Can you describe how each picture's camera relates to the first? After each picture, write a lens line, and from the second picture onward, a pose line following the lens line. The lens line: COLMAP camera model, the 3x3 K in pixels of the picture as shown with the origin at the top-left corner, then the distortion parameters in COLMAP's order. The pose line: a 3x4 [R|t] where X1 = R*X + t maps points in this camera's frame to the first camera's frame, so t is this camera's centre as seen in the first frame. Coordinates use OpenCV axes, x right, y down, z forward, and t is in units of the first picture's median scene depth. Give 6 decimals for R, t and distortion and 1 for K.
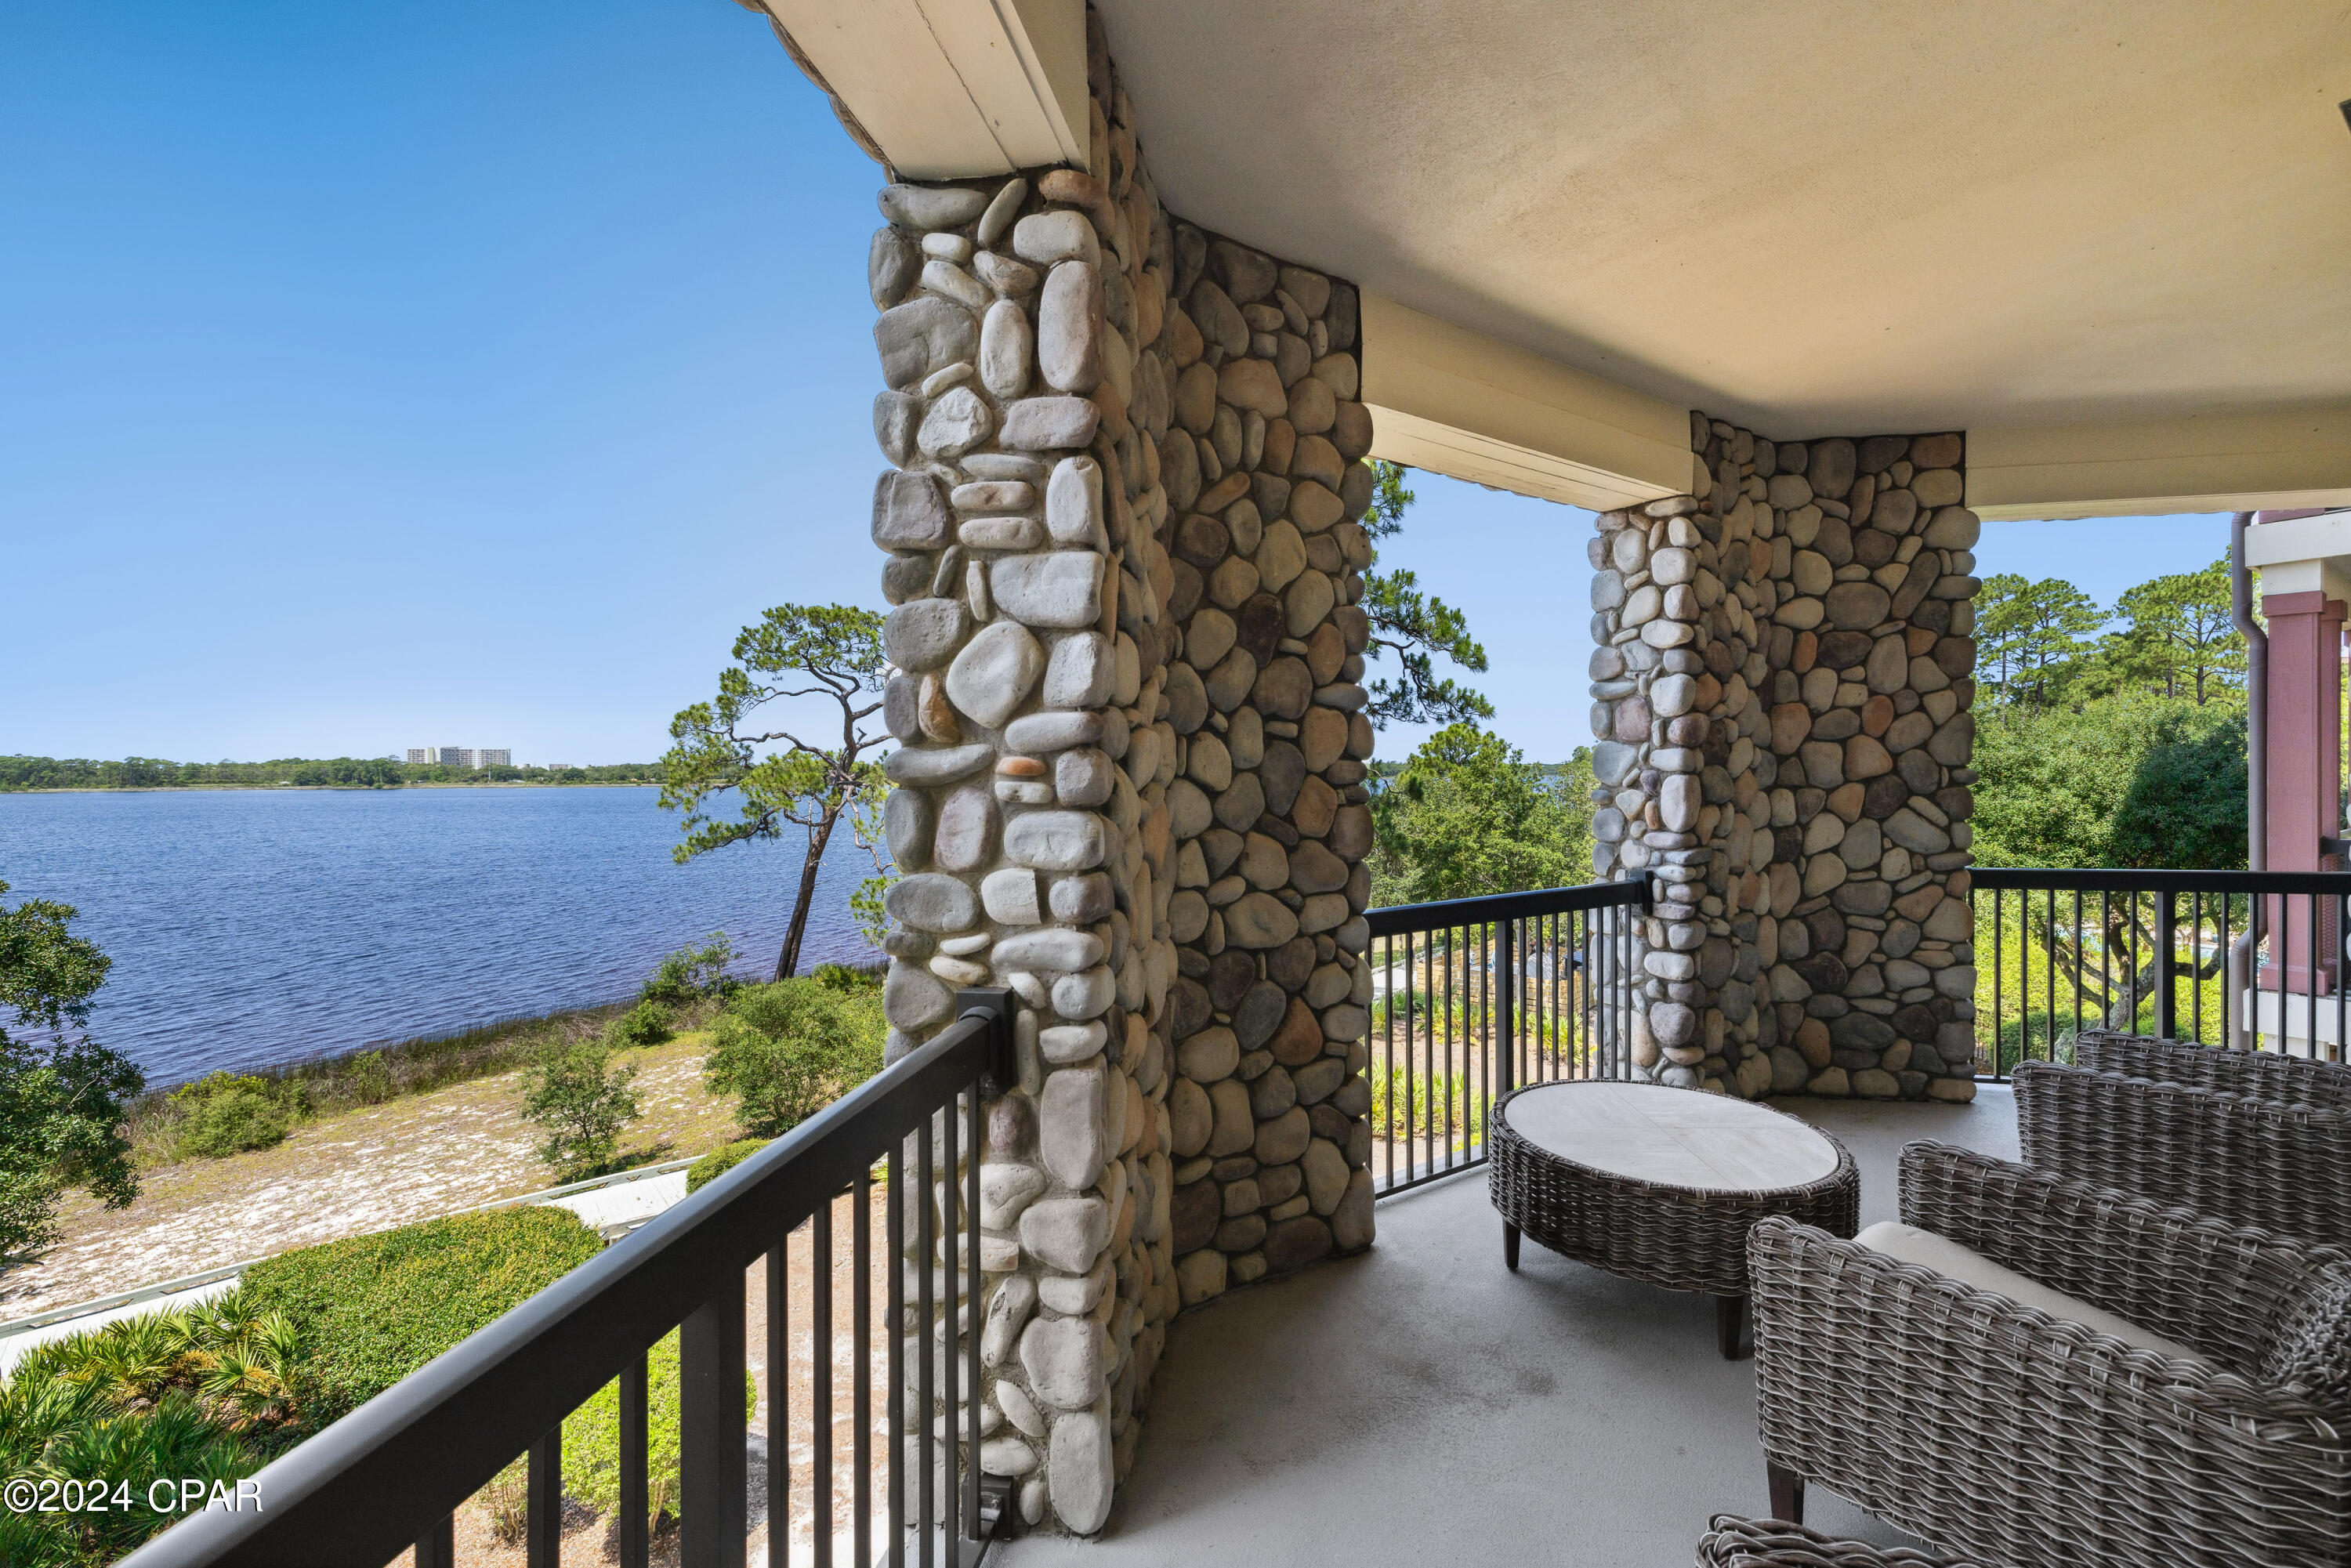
lens RADIAL K [[984.8, 0, 1165.6], [0, 984.8, 770.5], [0, 0, 1]] dist [0.000710, -0.000142]
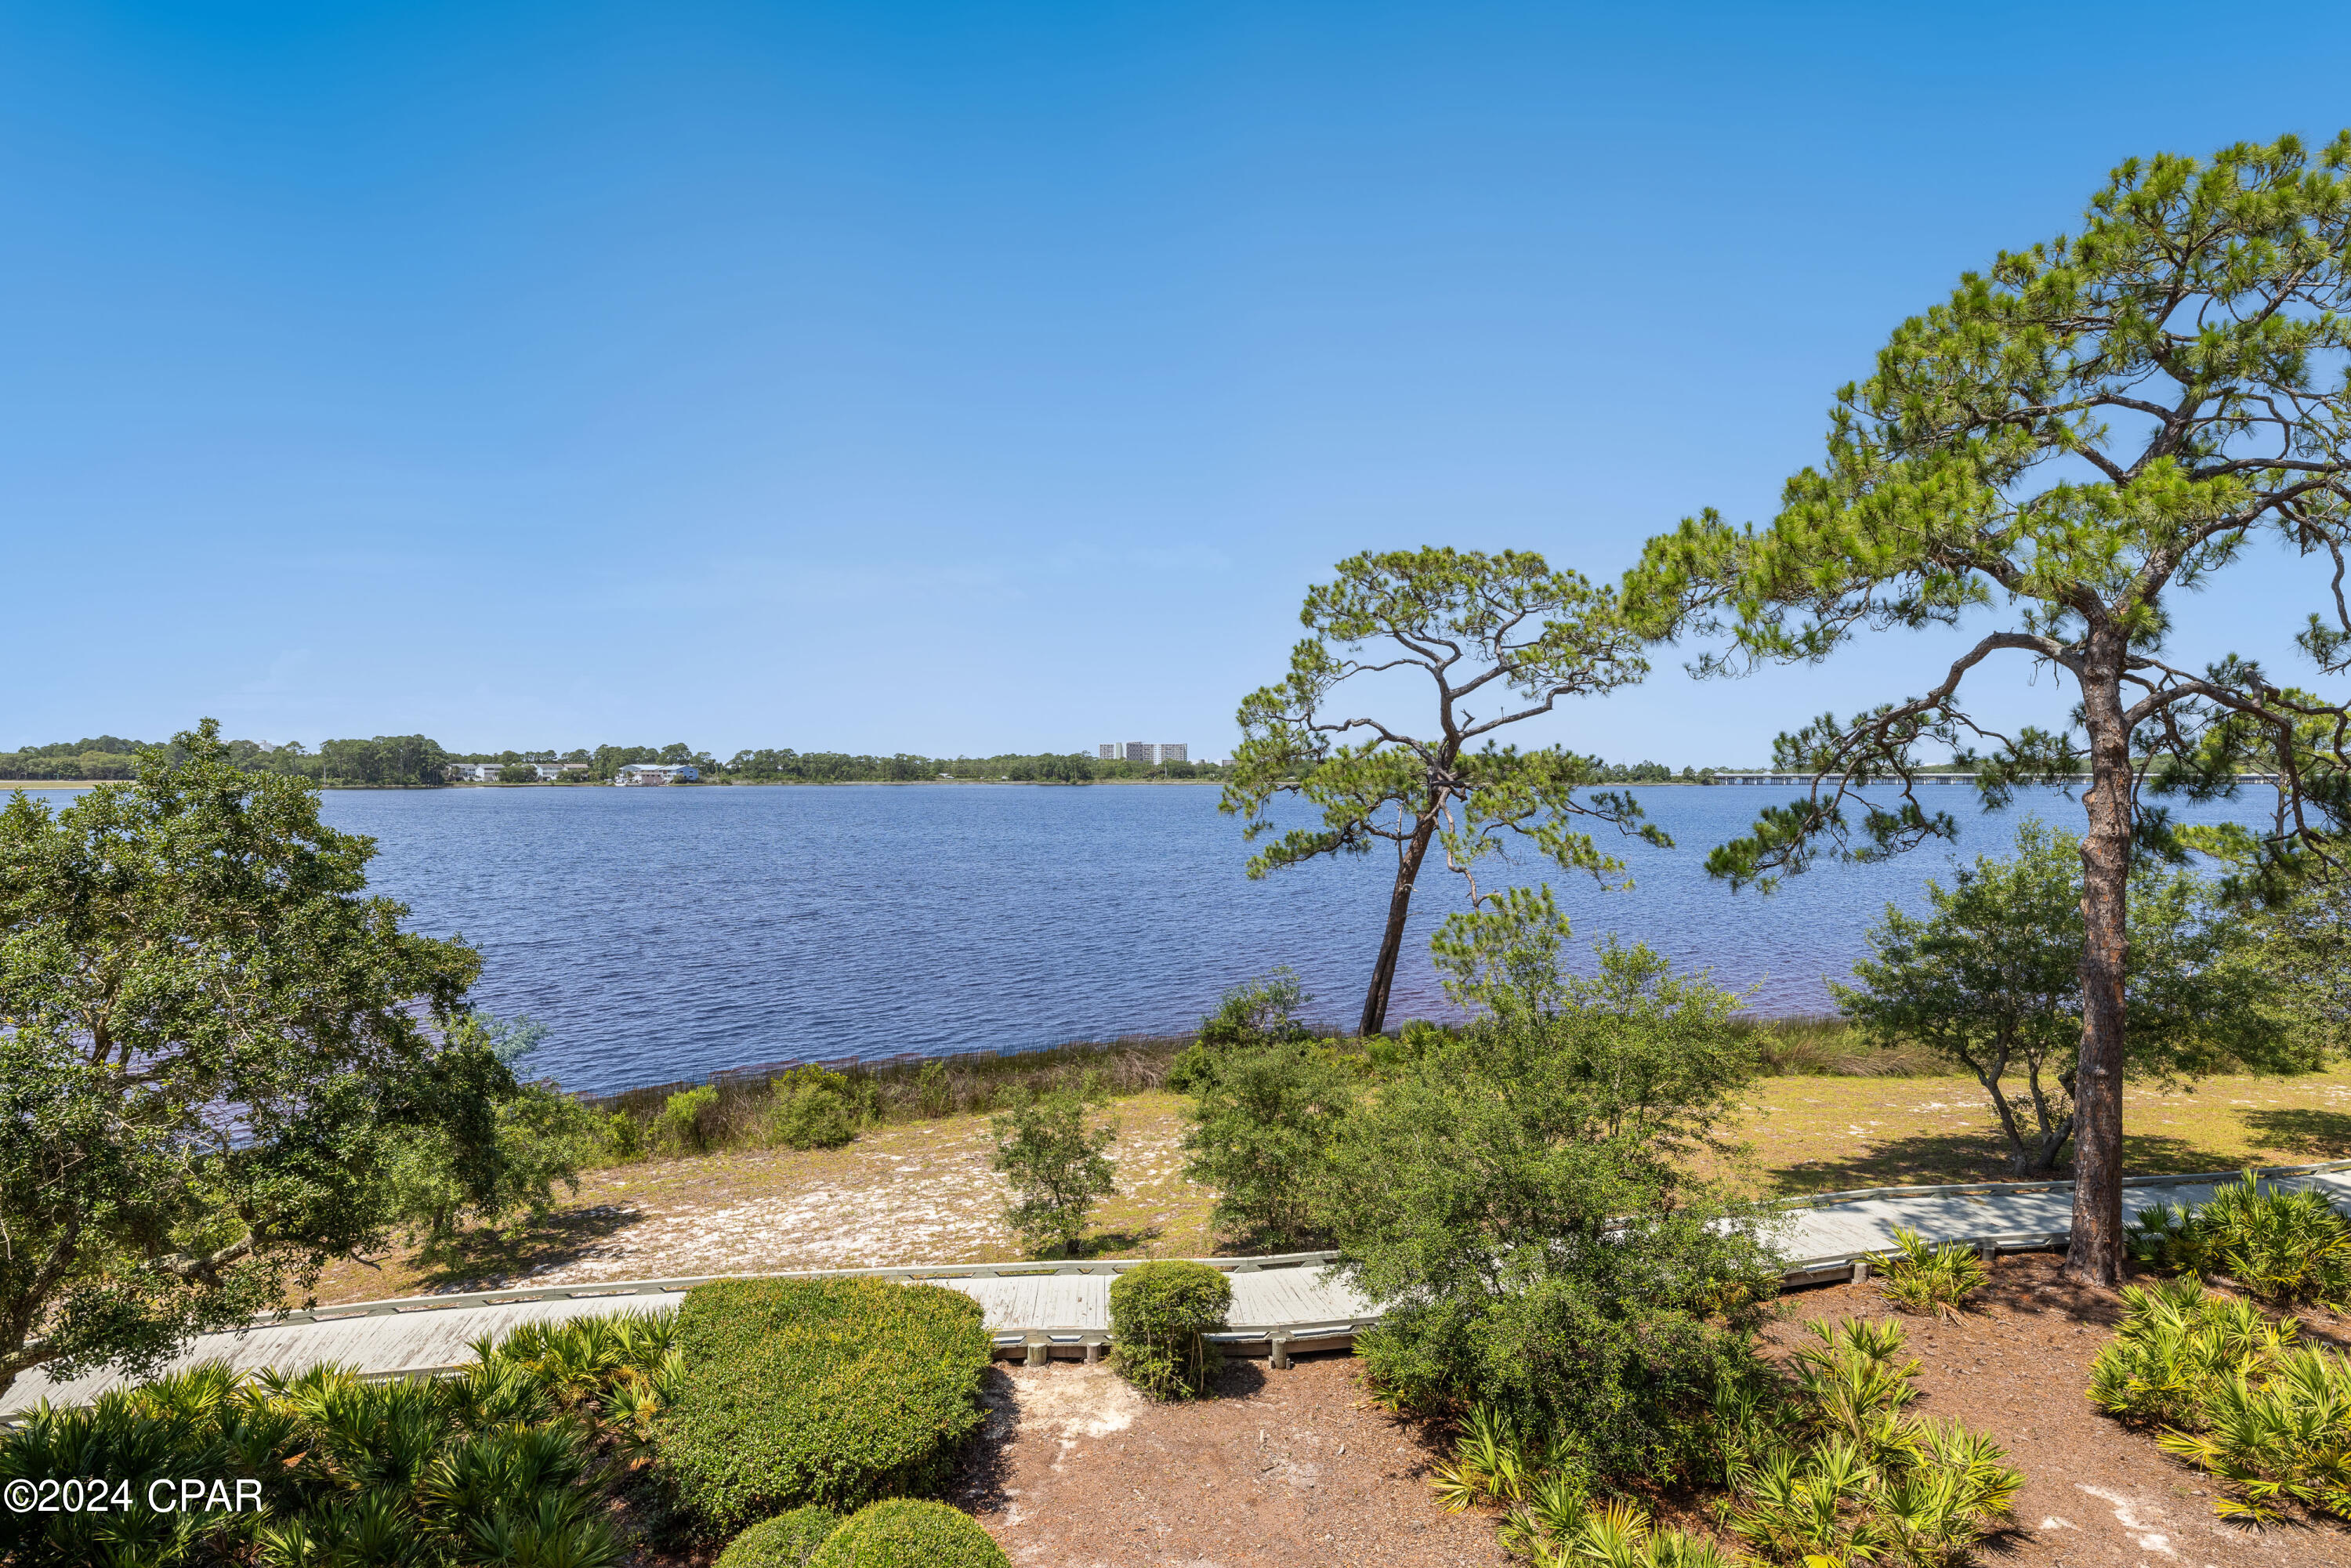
lens RADIAL K [[1259.5, 0, 1175.5], [0, 1259.5, 784.0], [0, 0, 1]] dist [0.000055, -0.000016]
pose [[0.829277, 0.009363, -0.558759, 0.047149], [-0.001939, 0.999902, 0.013877, -0.000065], [0.558834, -0.010425, 0.829214, 0.092984]]
